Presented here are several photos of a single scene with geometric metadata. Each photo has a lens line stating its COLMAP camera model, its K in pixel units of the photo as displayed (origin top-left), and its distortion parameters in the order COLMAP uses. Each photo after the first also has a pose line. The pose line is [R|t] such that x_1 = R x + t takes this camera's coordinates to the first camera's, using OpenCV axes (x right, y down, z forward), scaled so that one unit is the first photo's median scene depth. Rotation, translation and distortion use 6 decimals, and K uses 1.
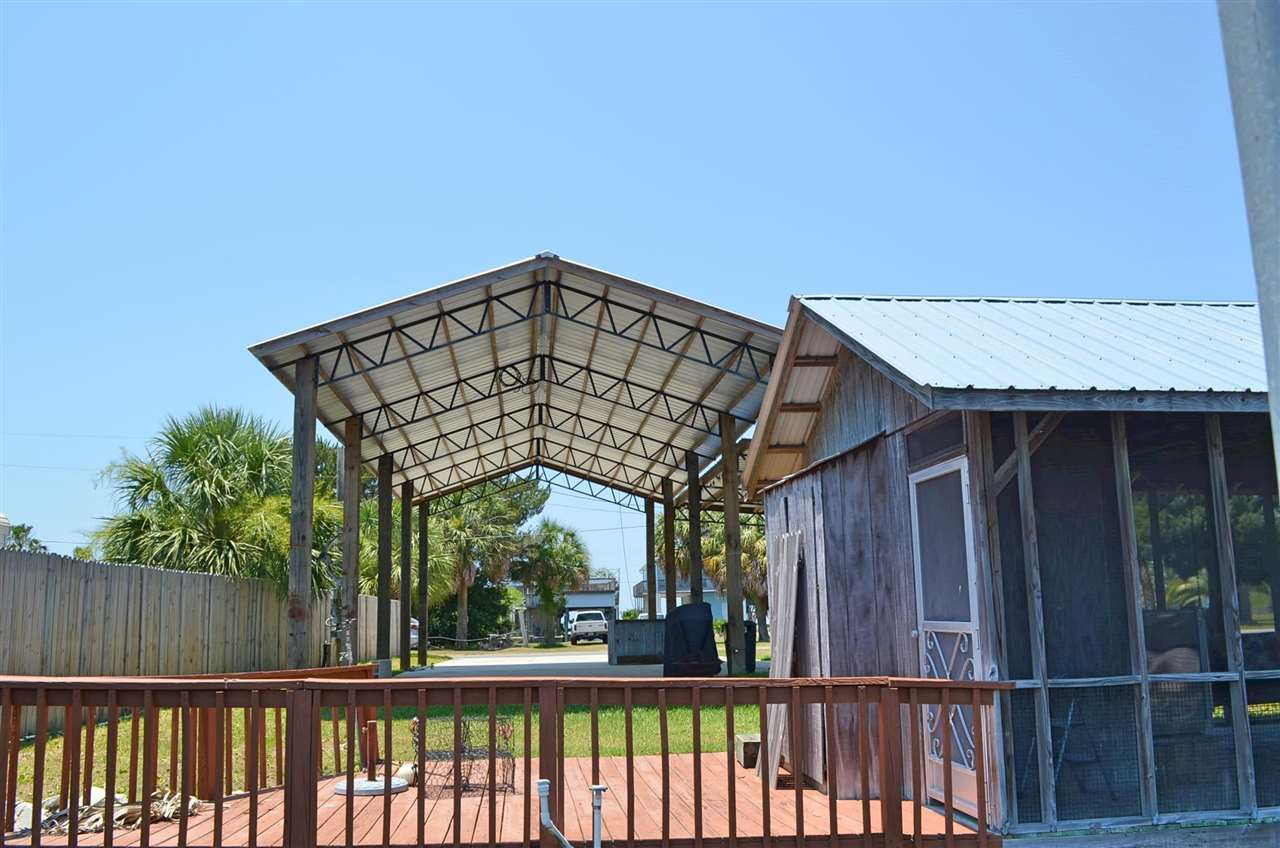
lens RADIAL K [[1057.5, 0, 640.0], [0, 1057.5, 424.0], [0, 0, 1]] dist [-0.086493, 0.007636]
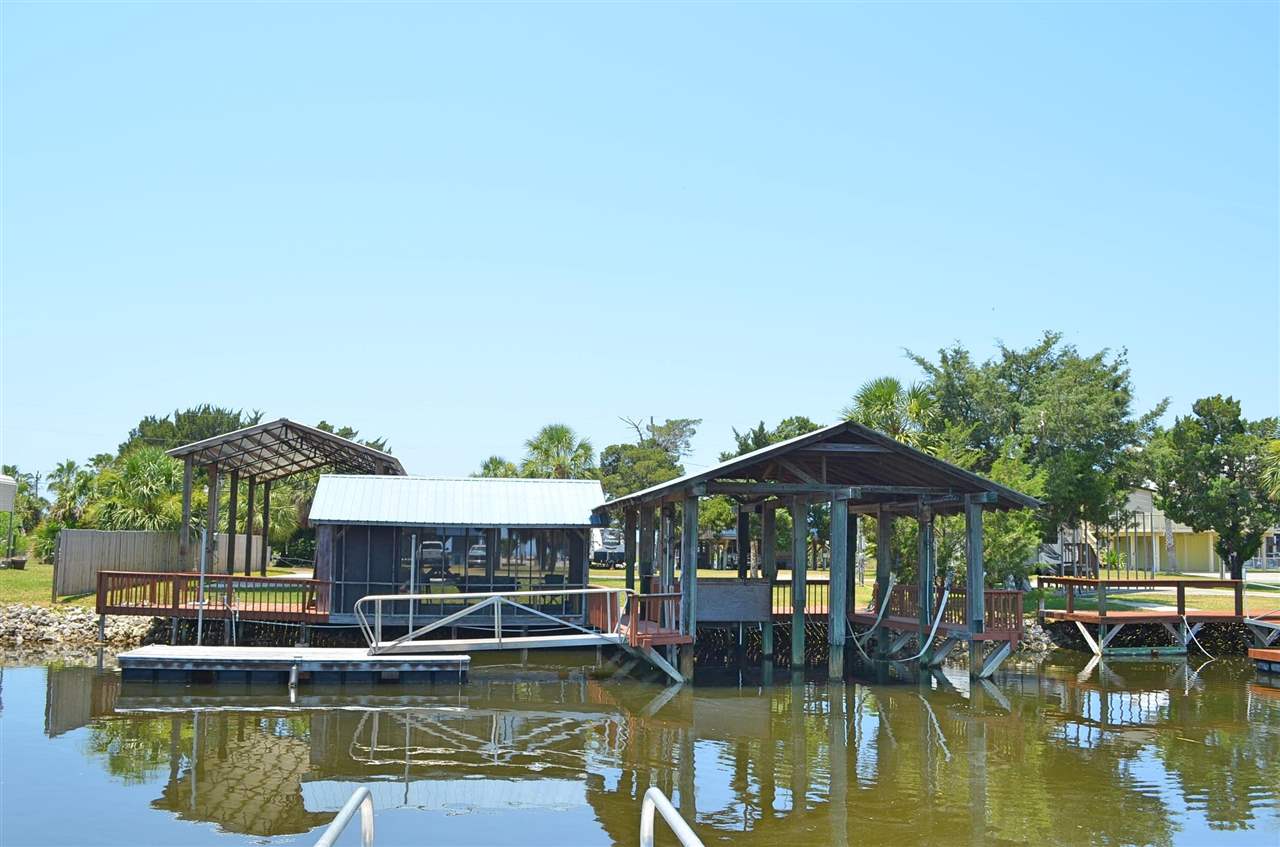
lens RADIAL K [[1192.0, 0, 640.0], [0, 1192.0, 423.5], [0, 0, 1]] dist [-0.071632, 0.005271]
pose [[0.998649, 0.043001, 0.029176, 0.529693], [-0.045296, 0.995503, 0.083203, -0.324773], [-0.025467, -0.084412, 0.996105, -1.438641]]
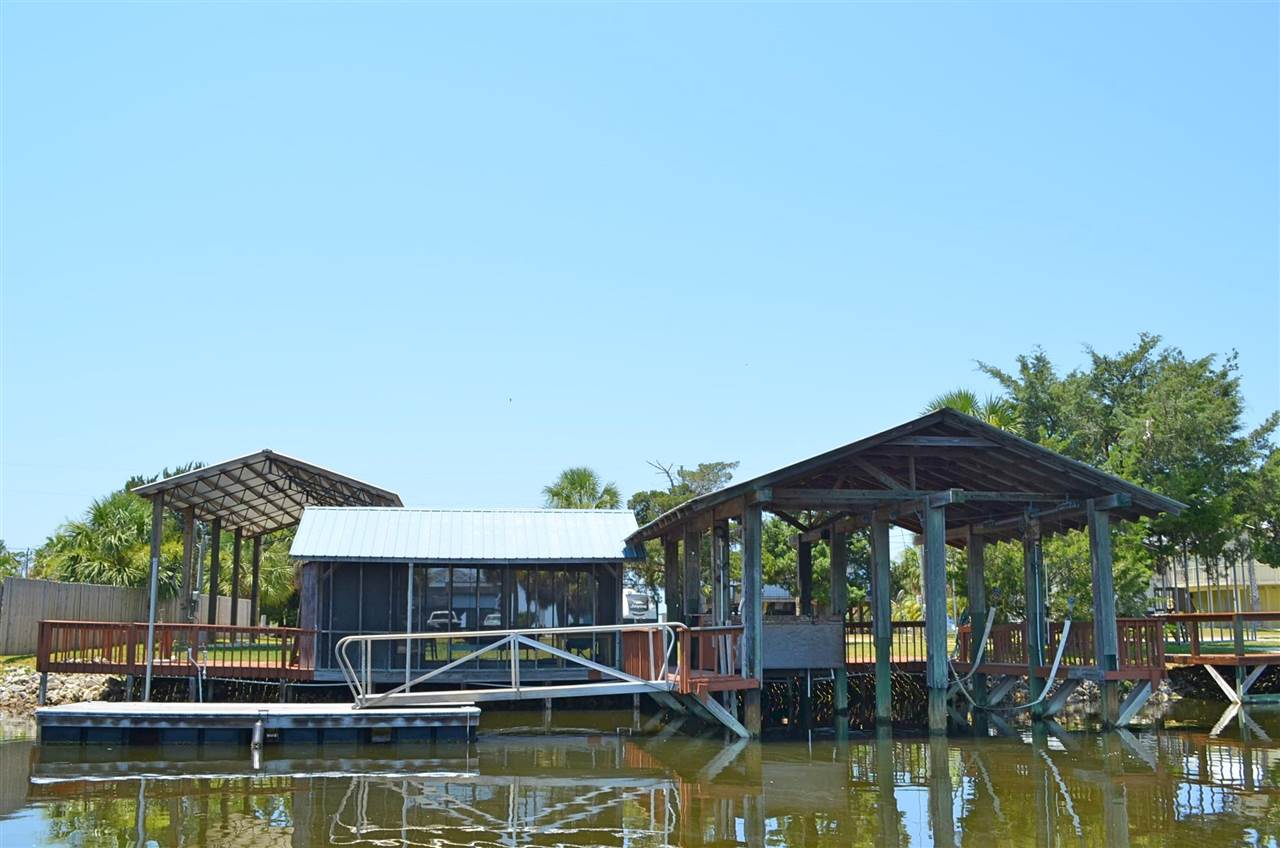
lens RADIAL K [[1224.8, 0, 640.0], [0, 1224.8, 424.0], [0, 0, 1]] dist [-0.070976, 0.004687]
pose [[0.999594, 0.026121, 0.011384, 0.511904], [-0.026354, 0.999436, 0.020822, -0.220319], [-0.010833, -0.021114, 0.999718, -1.201501]]
